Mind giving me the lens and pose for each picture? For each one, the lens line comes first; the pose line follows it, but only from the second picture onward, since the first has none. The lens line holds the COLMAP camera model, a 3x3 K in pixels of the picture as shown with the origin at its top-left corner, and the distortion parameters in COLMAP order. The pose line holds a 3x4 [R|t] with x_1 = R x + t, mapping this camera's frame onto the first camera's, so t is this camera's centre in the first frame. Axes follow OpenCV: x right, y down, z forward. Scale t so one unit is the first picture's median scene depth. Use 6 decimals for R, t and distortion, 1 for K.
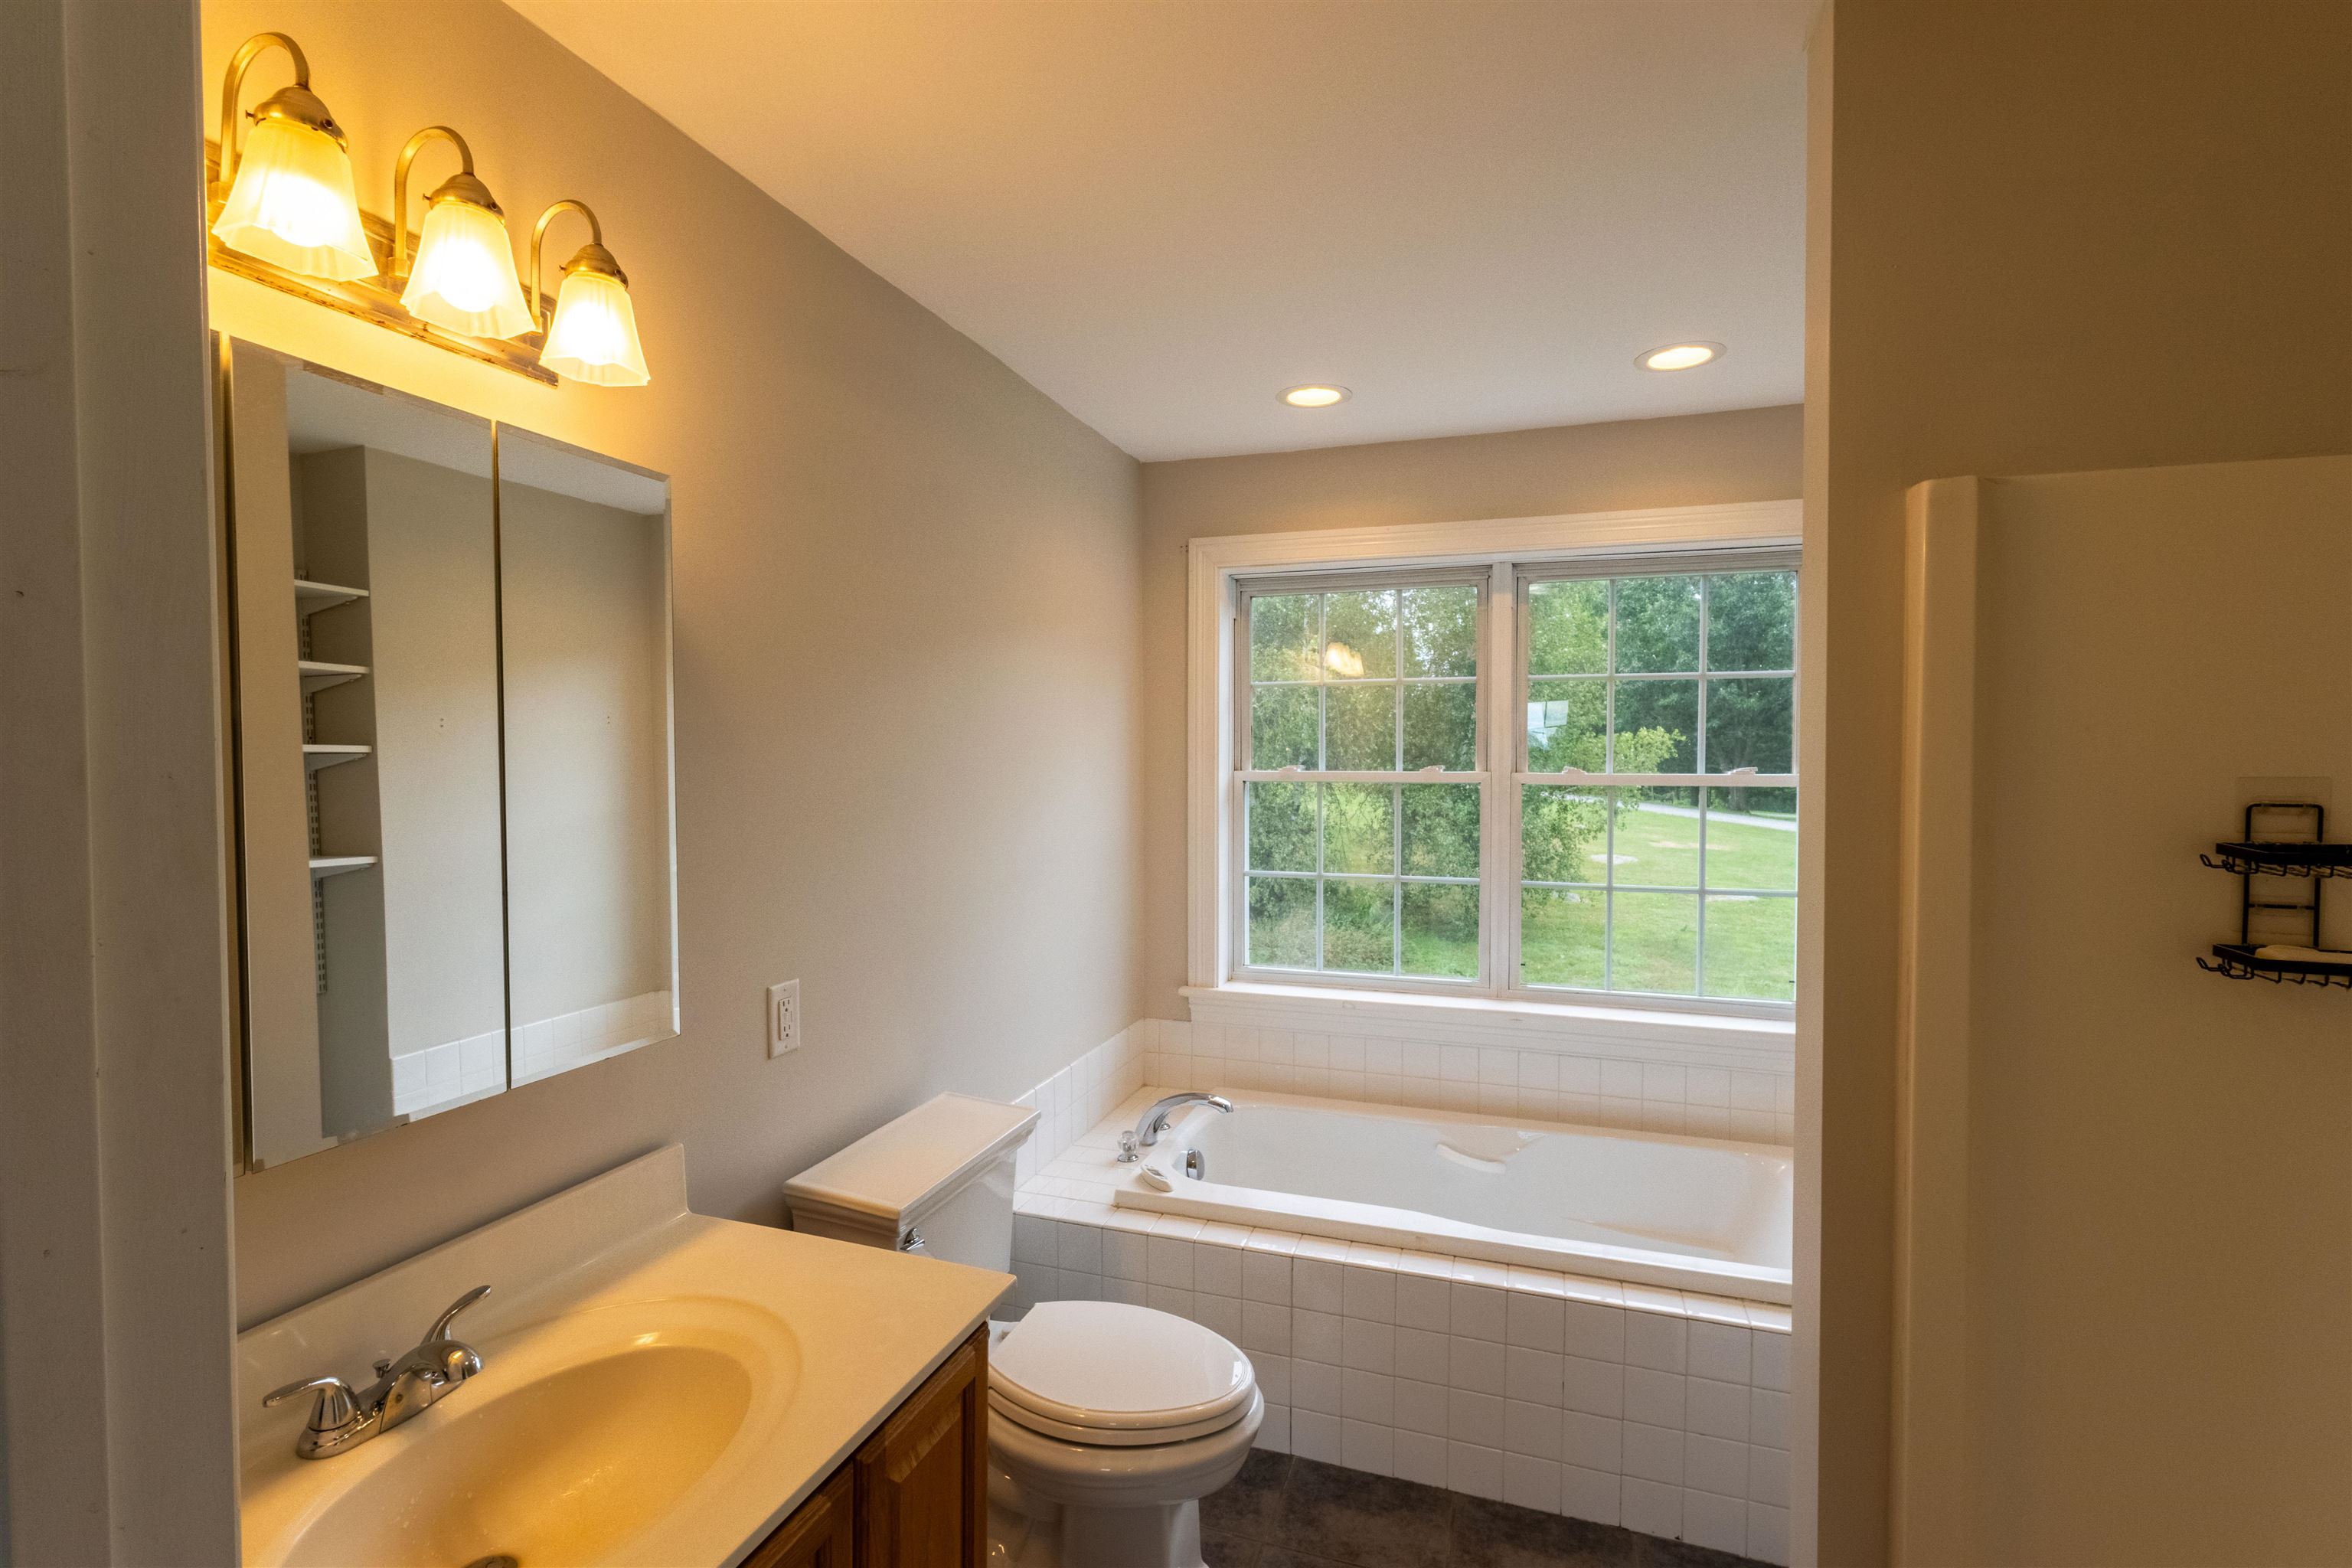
lens RADIAL K [[1078.2, 0, 1178.0], [0, 1078.2, 786.5], [0, 0, 1]] dist [0.003148, -0.000626]
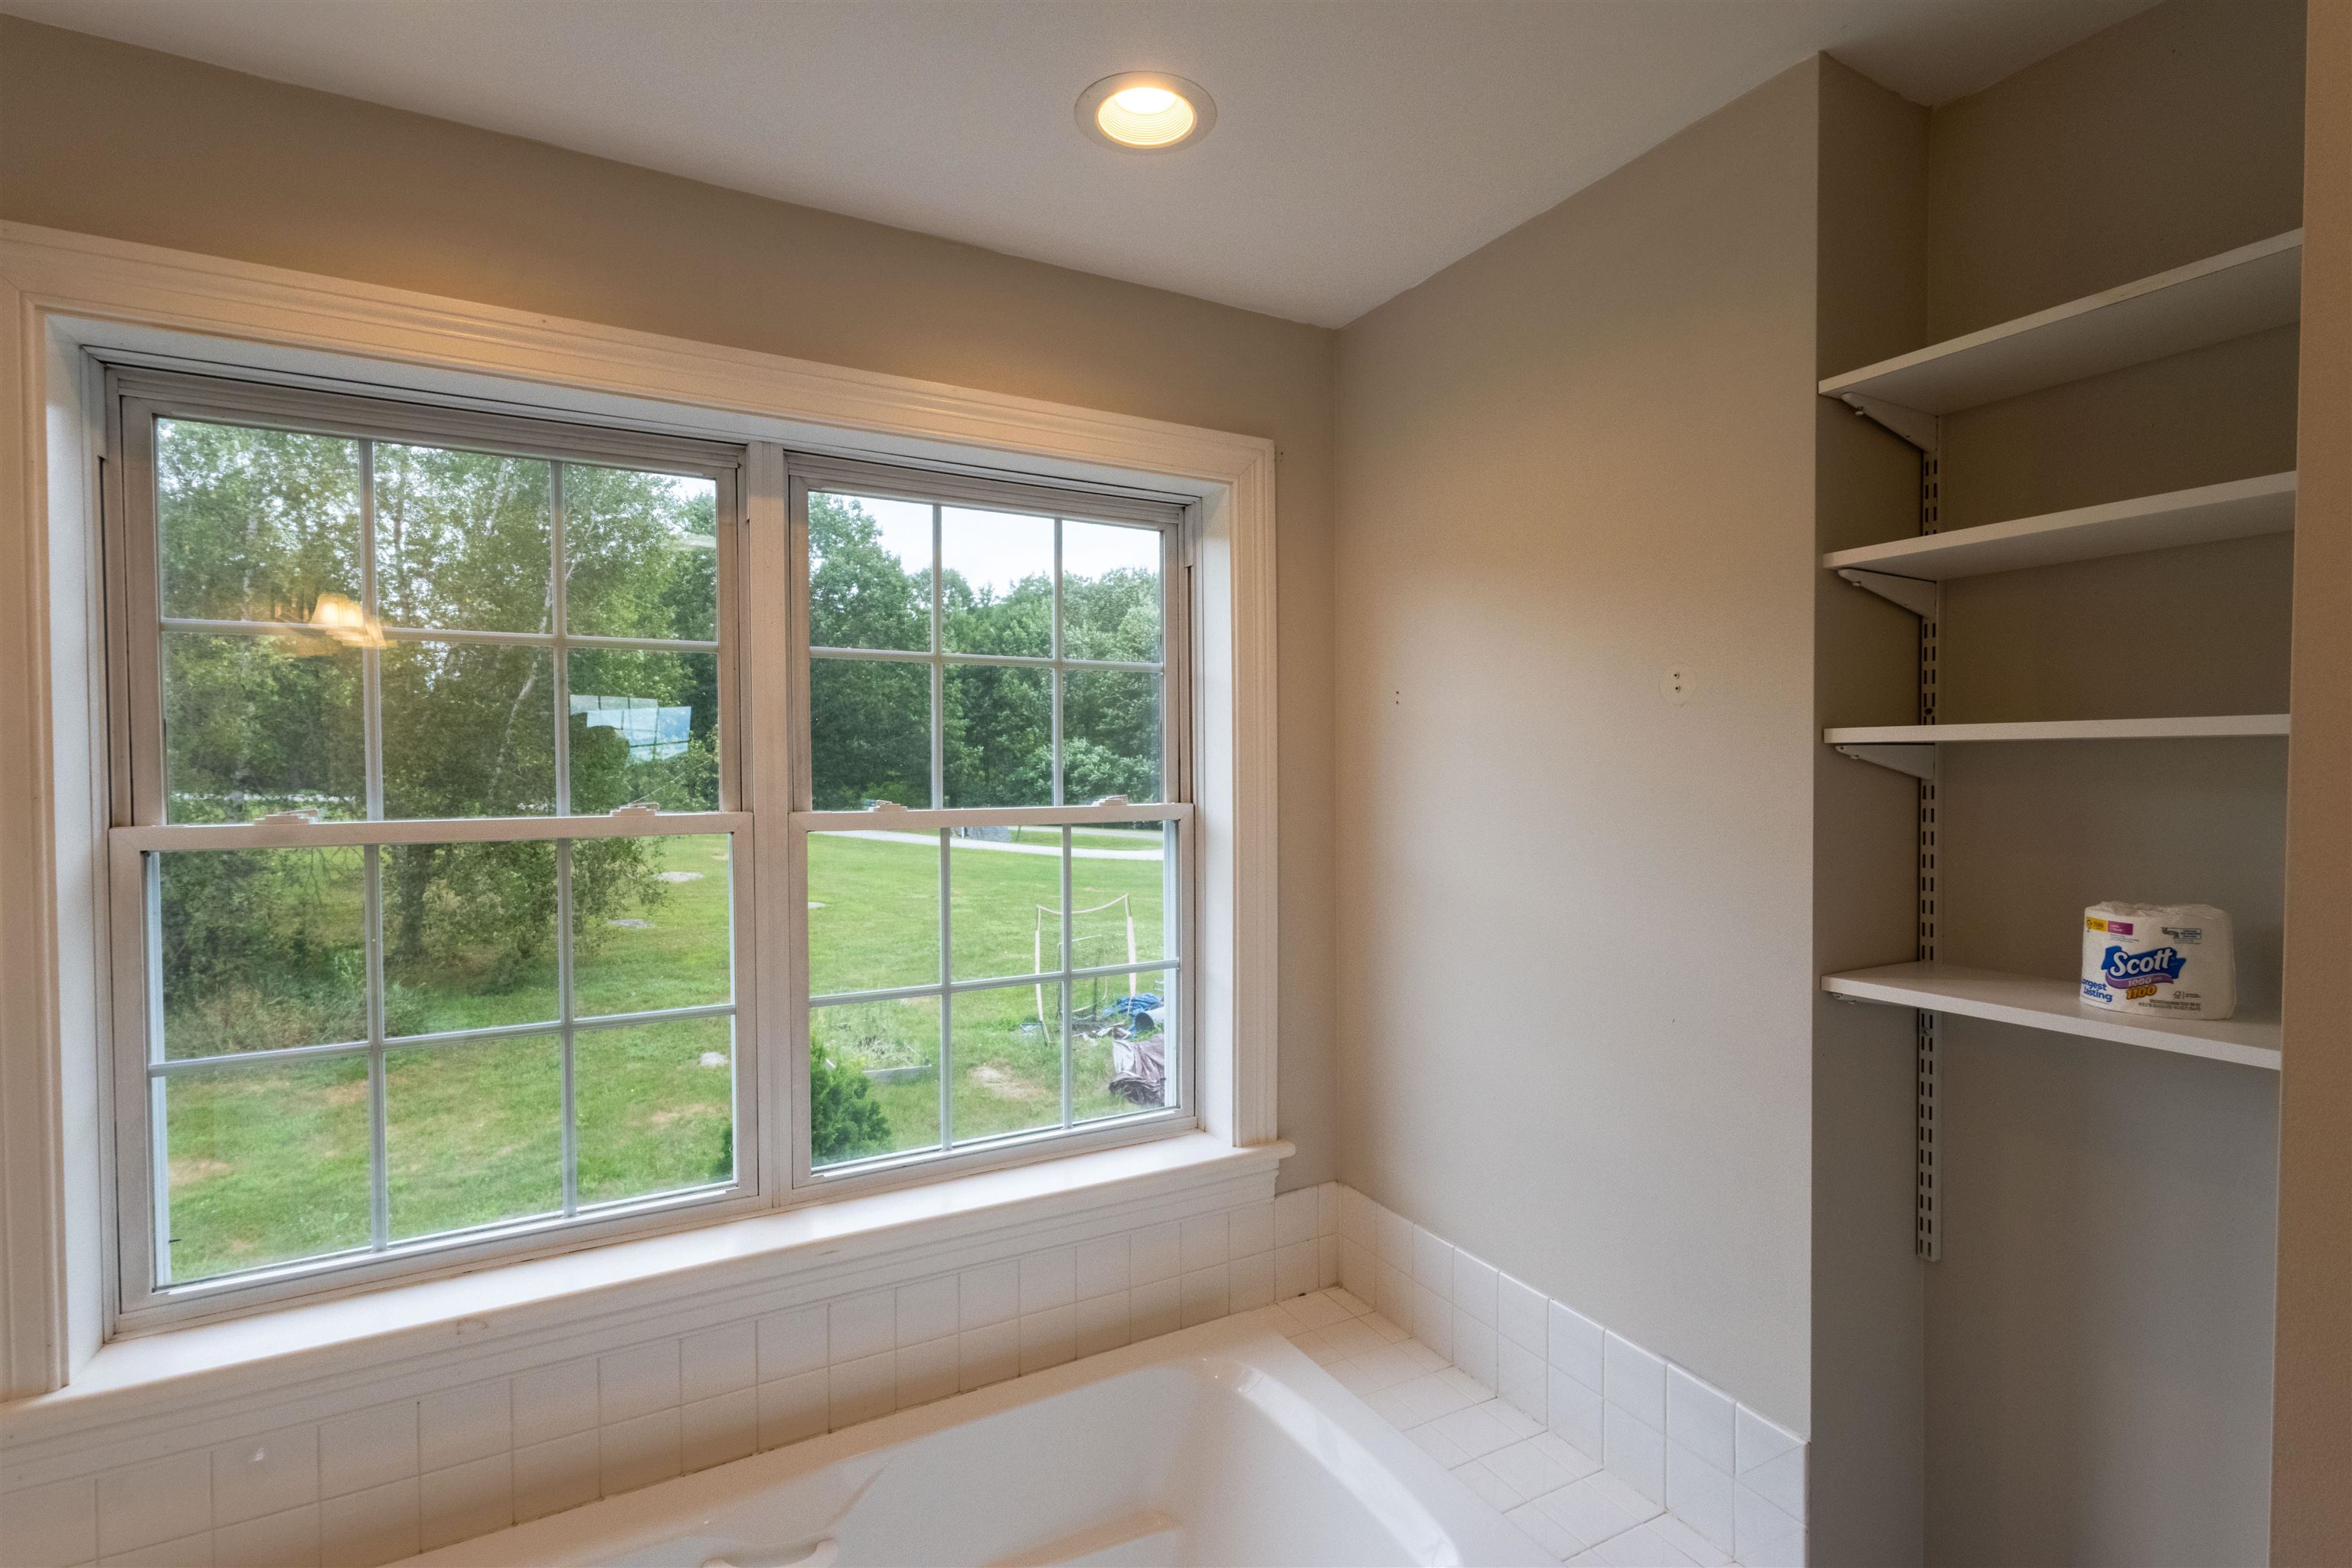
lens RADIAL K [[1078.2, 0, 1178.0], [0, 1078.2, 786.5], [0, 0, 1]] dist [0.003148, -0.000626]
pose [[0.675264, -0.019490, 0.737319, 0.023676], [0.028187, 0.999602, 0.000608, -0.019962], [-0.737038, 0.020373, 0.675545, 0.422620]]
